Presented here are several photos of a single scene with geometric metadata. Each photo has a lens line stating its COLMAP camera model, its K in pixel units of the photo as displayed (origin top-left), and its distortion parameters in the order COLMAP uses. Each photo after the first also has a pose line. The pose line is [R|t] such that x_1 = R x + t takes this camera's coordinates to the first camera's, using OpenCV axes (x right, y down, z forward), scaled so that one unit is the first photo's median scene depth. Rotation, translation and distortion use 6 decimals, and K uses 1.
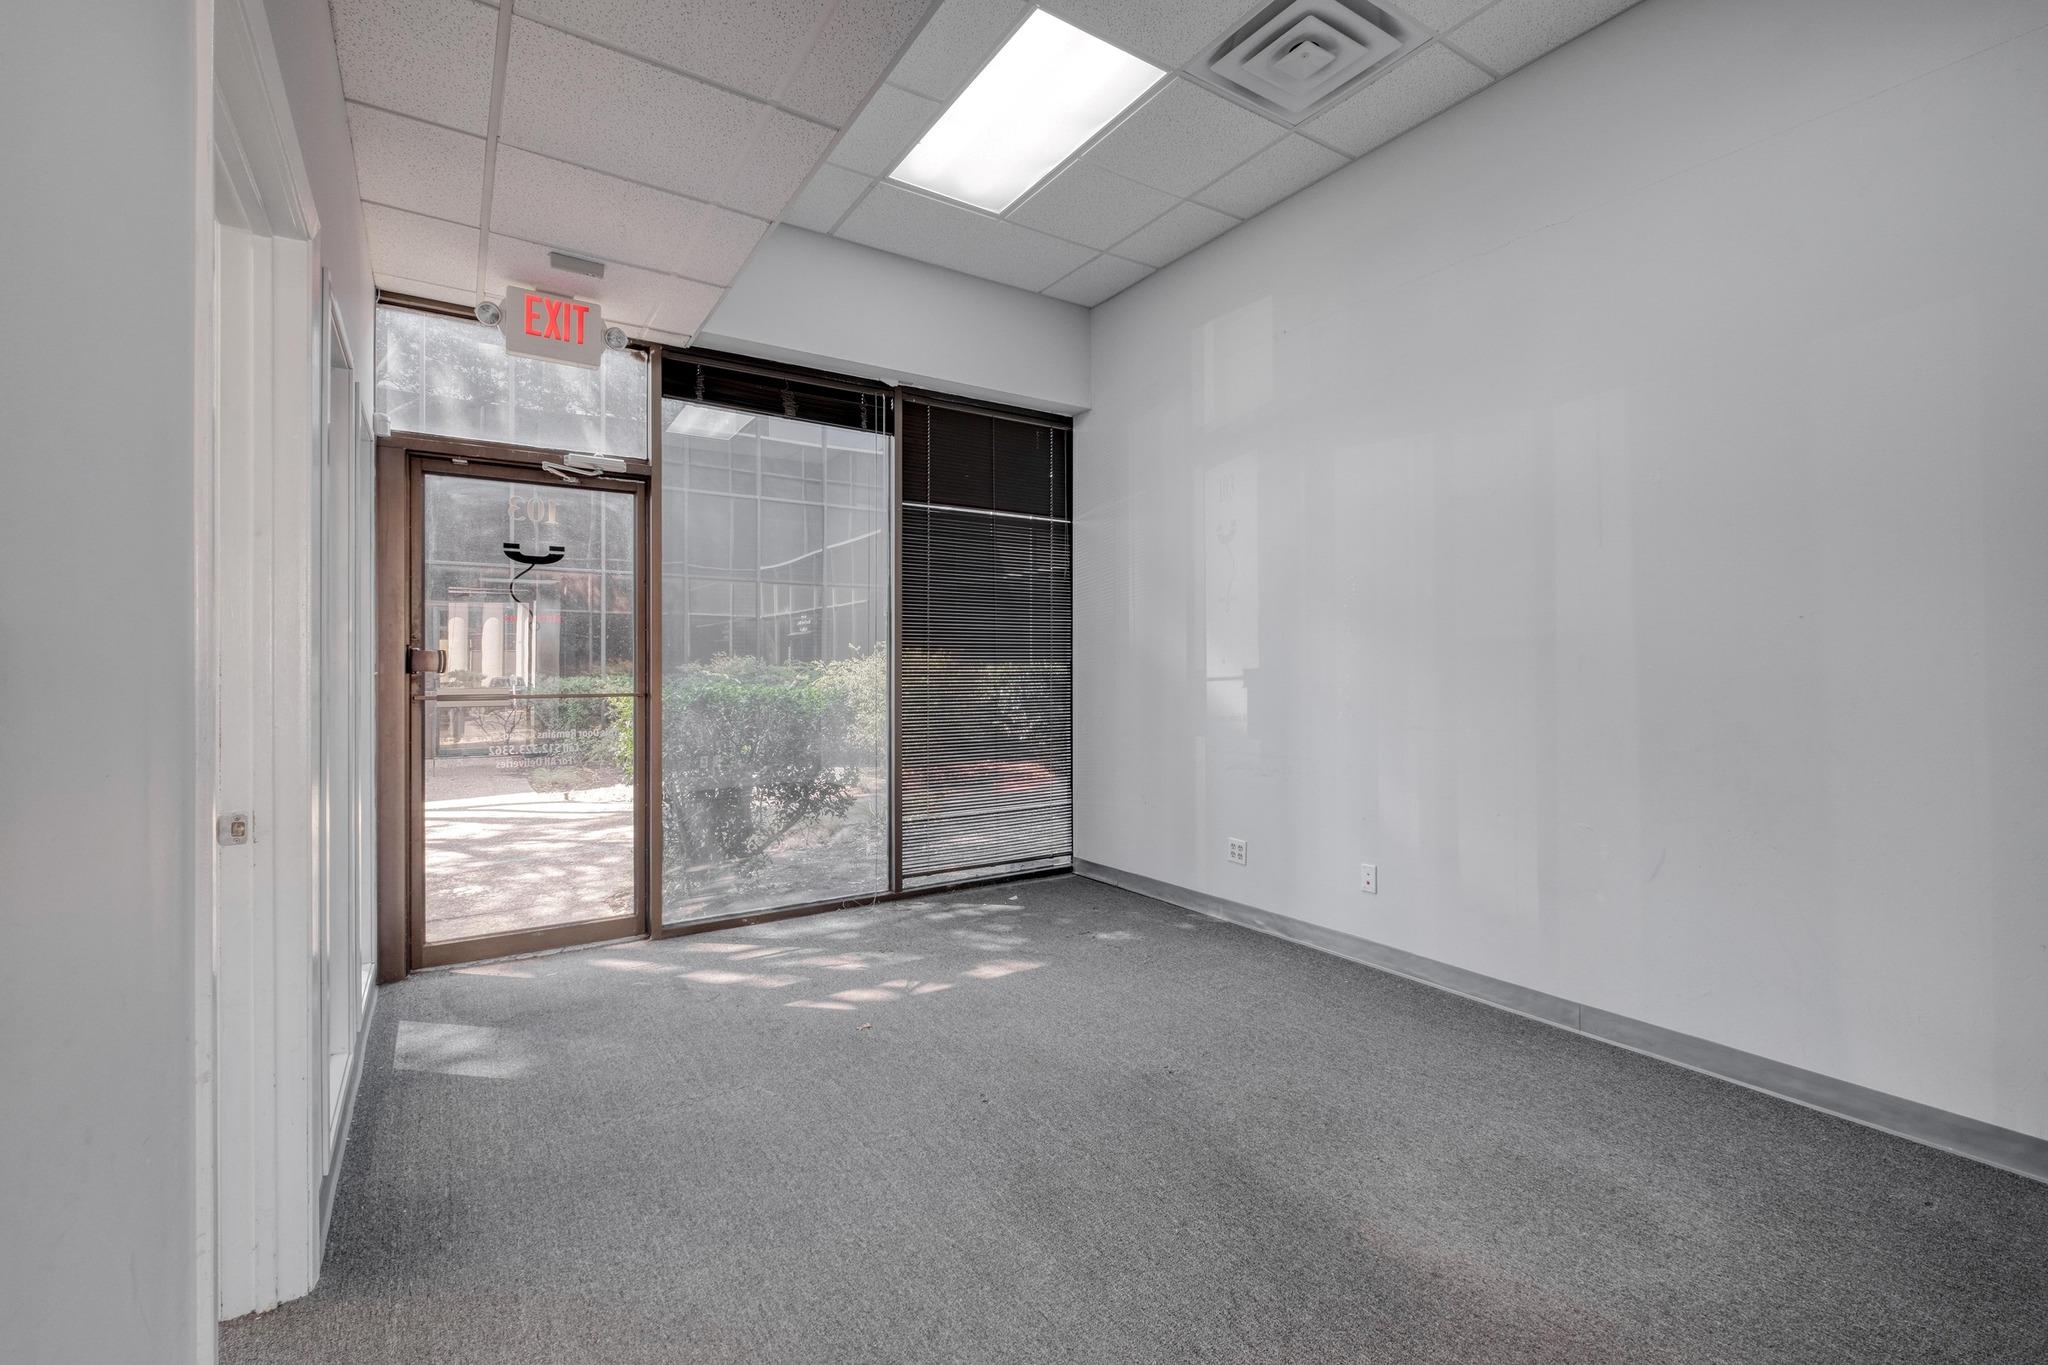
lens RADIAL K [[883.5, 0, 1037.0], [0, 883.5, 676.9], [0, 0, 1]] dist [0.003338, -0.002546]
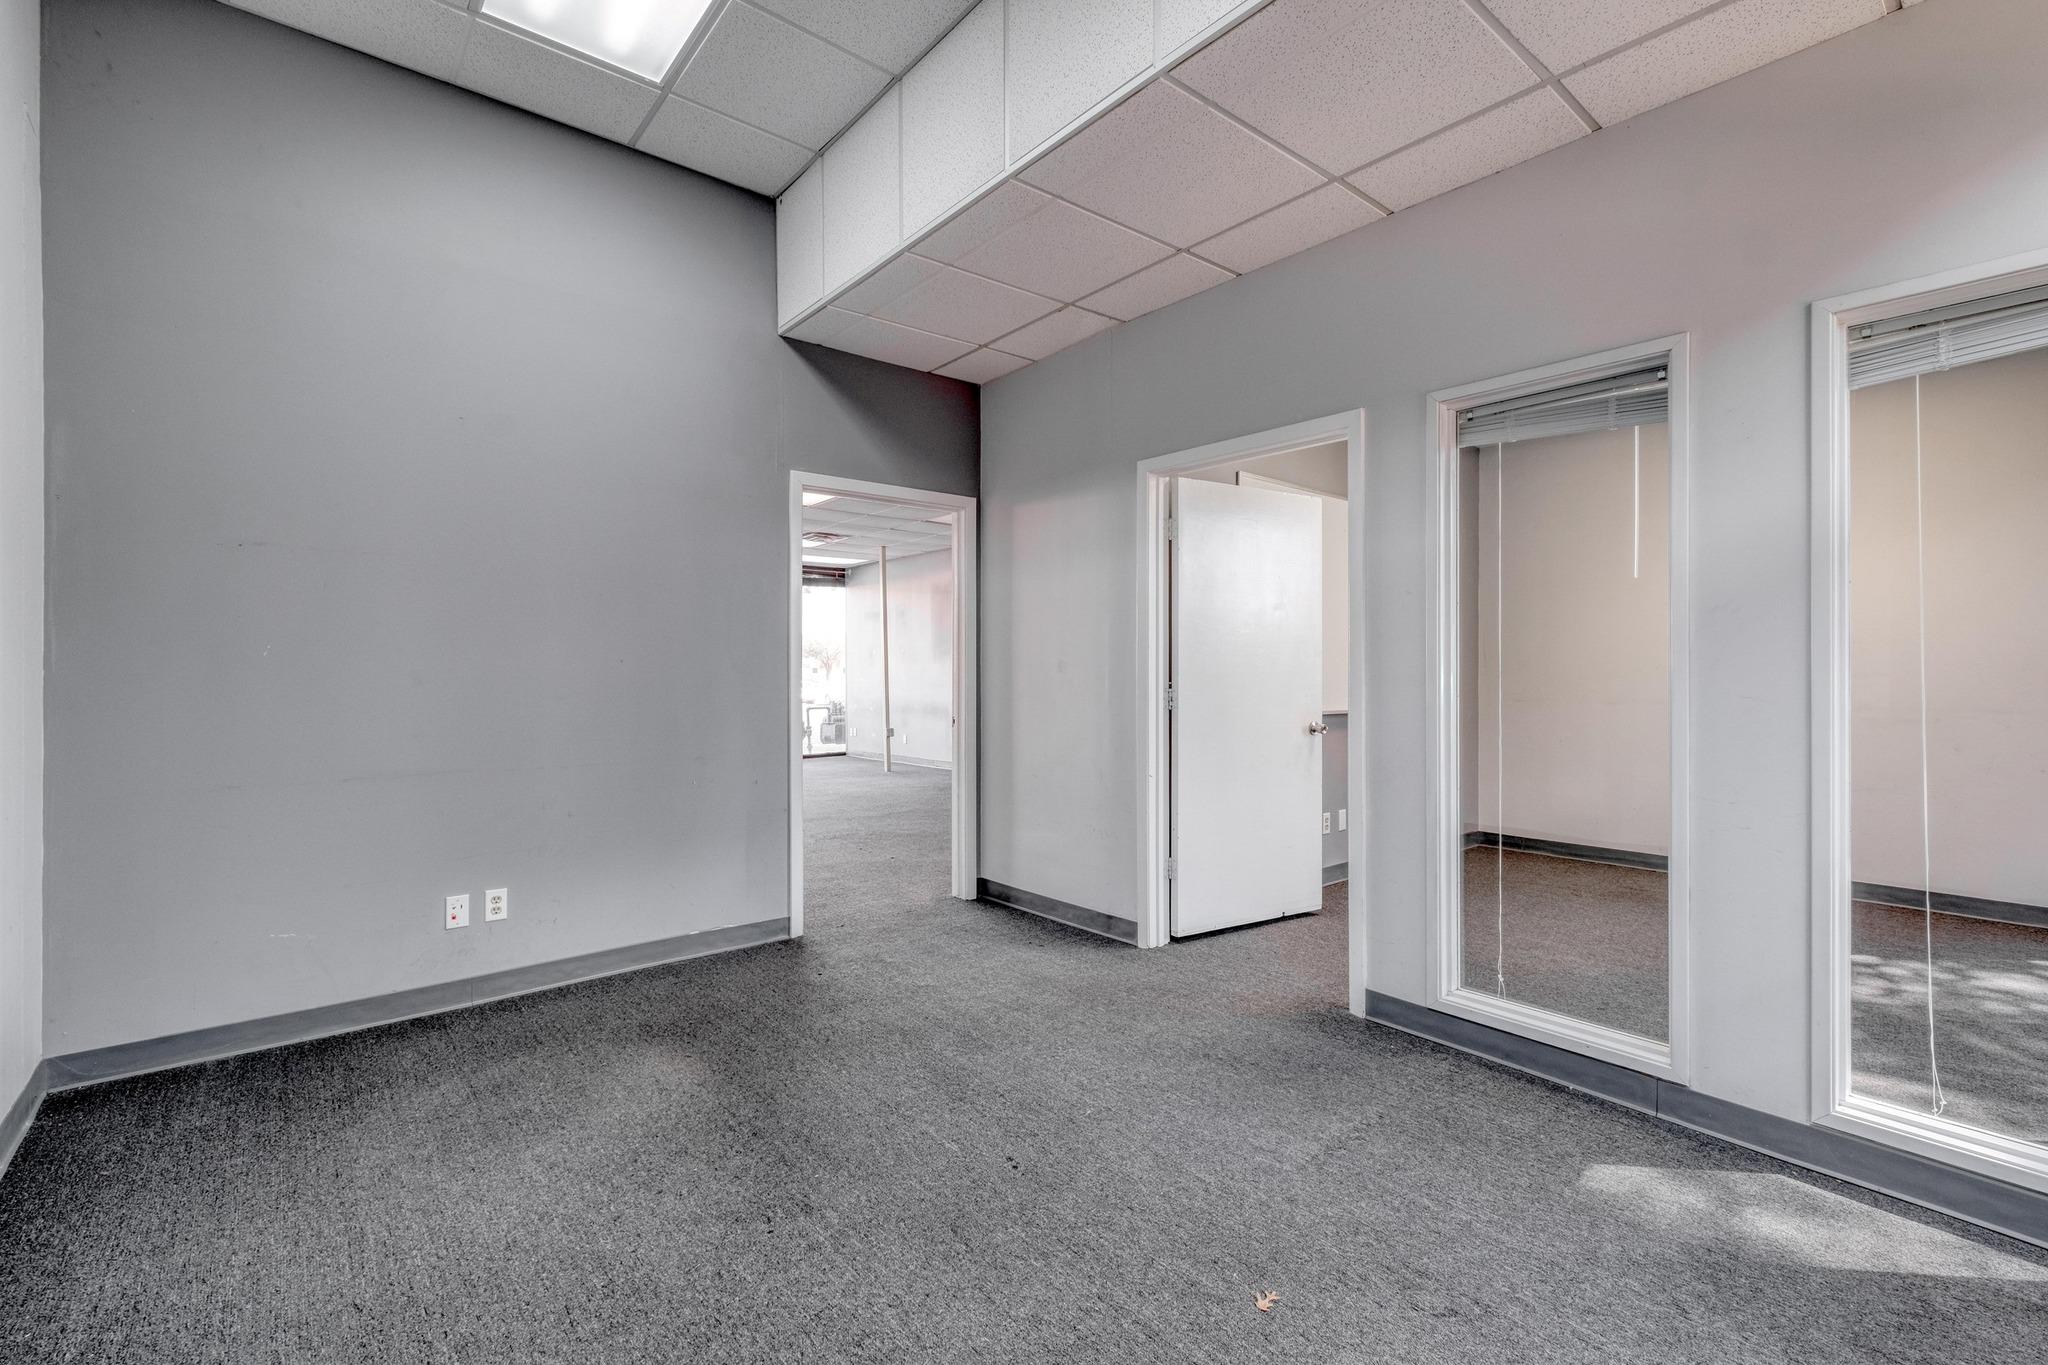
lens RADIAL K [[883.5, 0, 1030.8], [0, 883.5, 672.5], [0, 0, 1]] dist [0.003338, -0.002546]
pose [[-0.992943, 0.005215, -0.118479, 0.013804], [0.003312, 0.999862, 0.016249, -0.011178], [0.118548, 0.015741, -0.992824, 1.156791]]
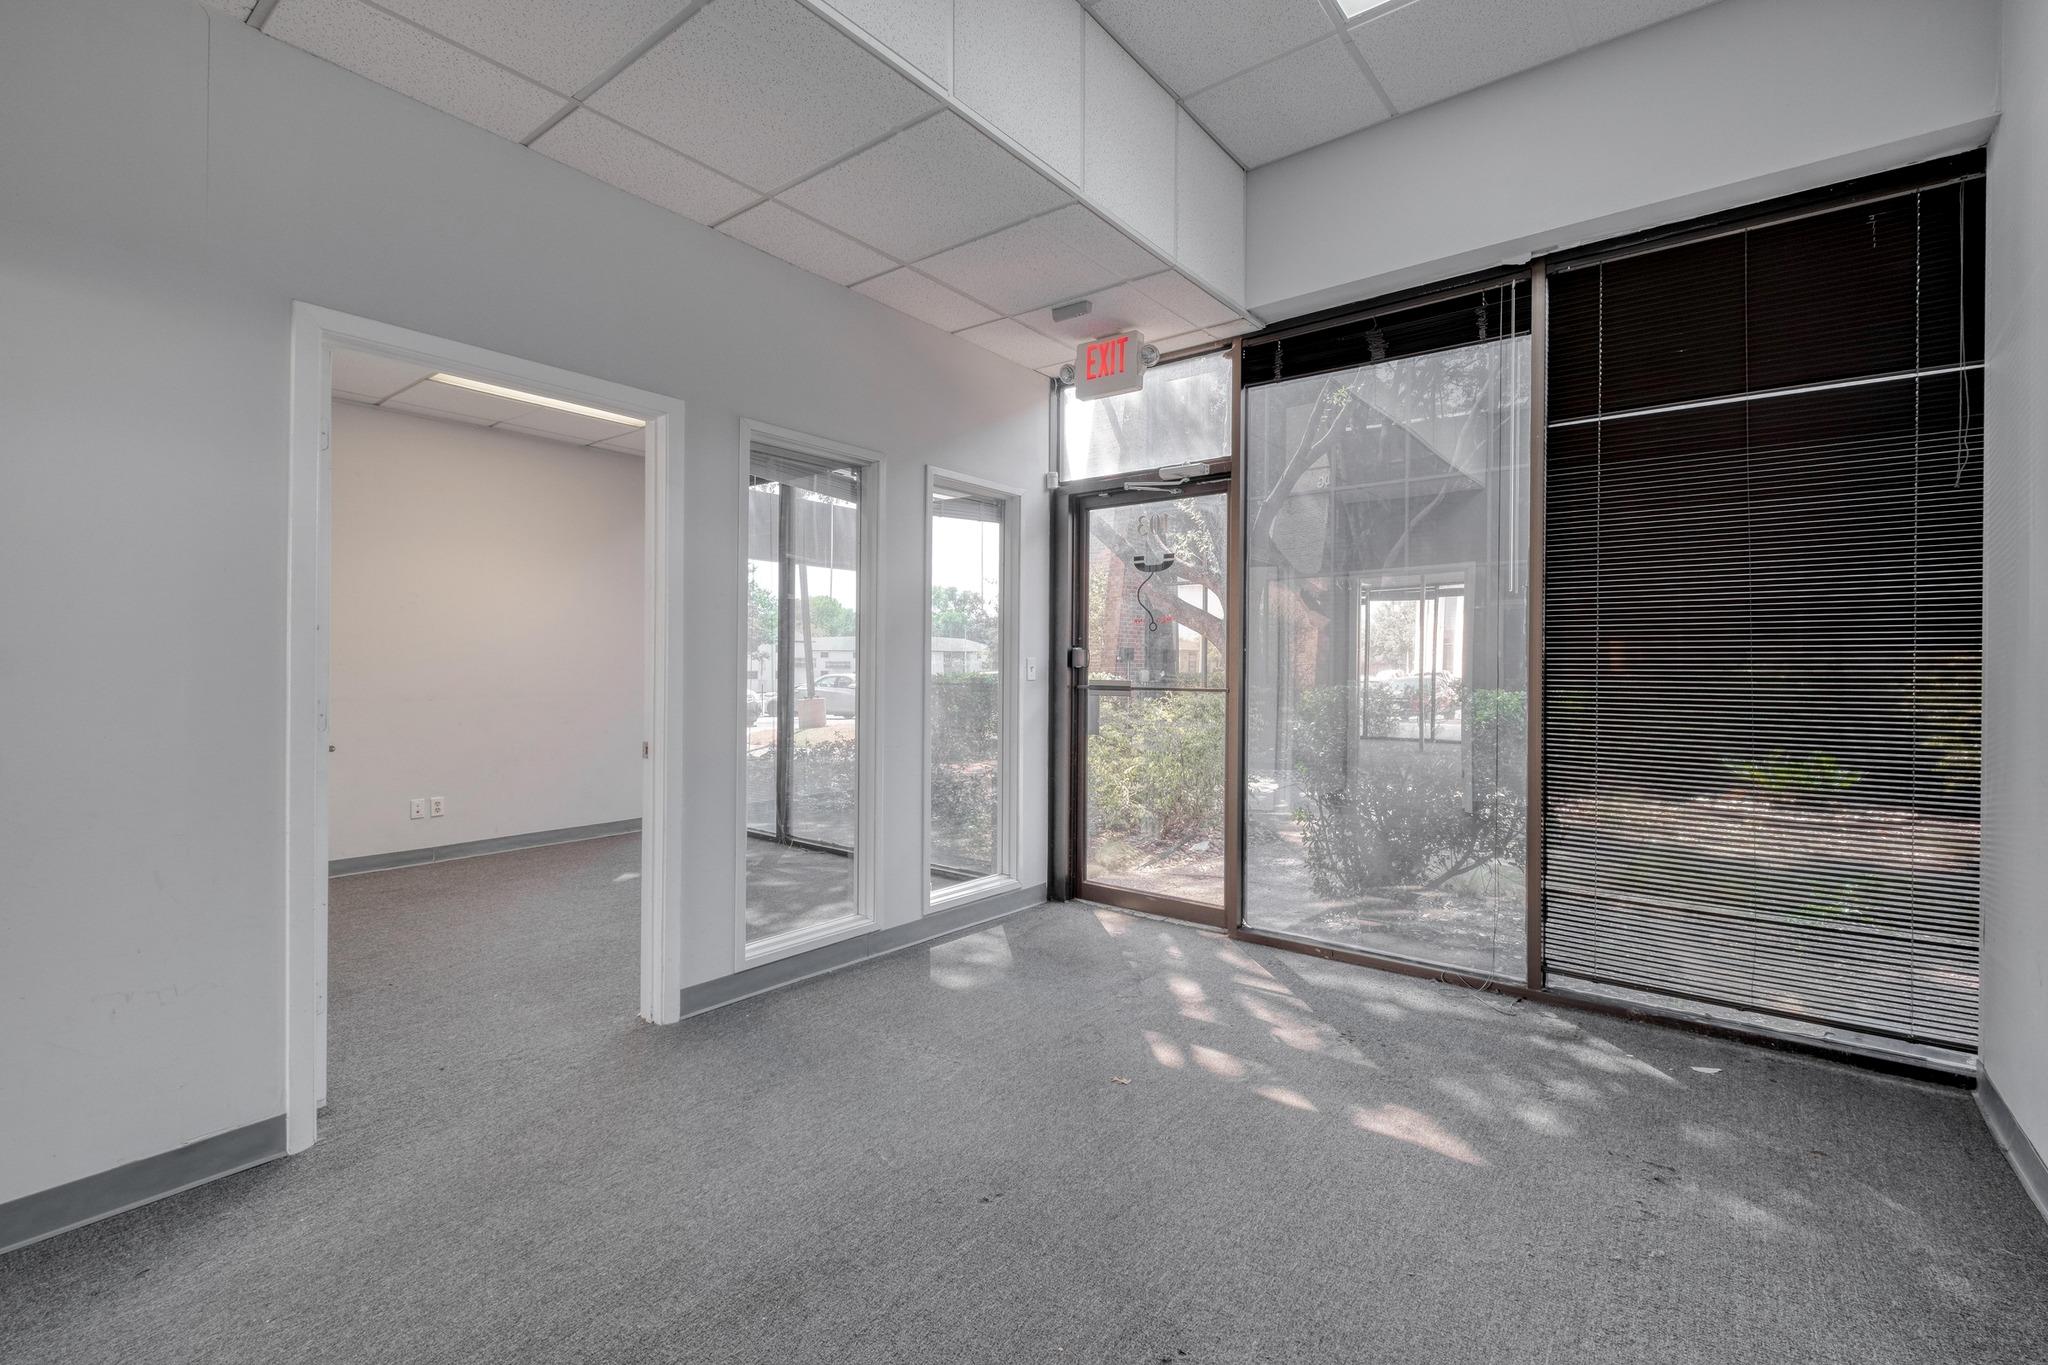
lens RADIAL K [[883.5, 0, 1037.8], [0, 883.5, 667.9], [0, 0, 1]] dist [0.003338, -0.002546]
pose [[0.319706, 0.006998, -0.947491, 0.444689], [-0.014518, 0.999892, 0.002486, -0.005018], [0.947406, 0.012961, 0.319773, 0.483890]]
